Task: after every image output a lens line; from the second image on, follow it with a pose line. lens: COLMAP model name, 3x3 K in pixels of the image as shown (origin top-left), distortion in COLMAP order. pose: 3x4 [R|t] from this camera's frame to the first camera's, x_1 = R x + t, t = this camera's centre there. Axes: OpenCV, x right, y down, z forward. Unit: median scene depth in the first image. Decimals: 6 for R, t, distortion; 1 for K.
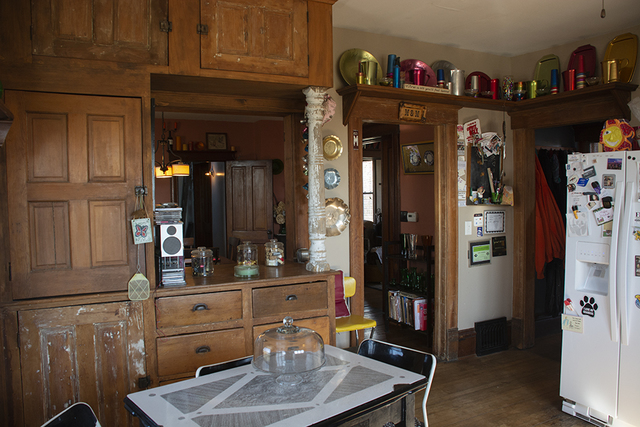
lens RADIAL K [[492.6, 0, 319.8], [0, 492.6, 213.5], [0, 0, 1]] dist [-0.135656, 0.060326]
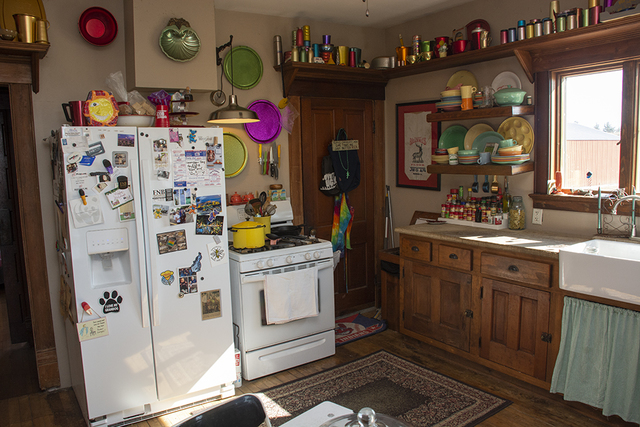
lens RADIAL K [[492.6, 0, 321.5], [0, 492.6, 212.4], [0, 0, 1]] dist [-0.135656, 0.060326]
pose [[-0.144869, -0.093284, 0.985044, -0.355285], [0.069479, 0.992129, 0.104173, -0.035333], [-0.987008, 0.083532, -0.137248, 0.732082]]
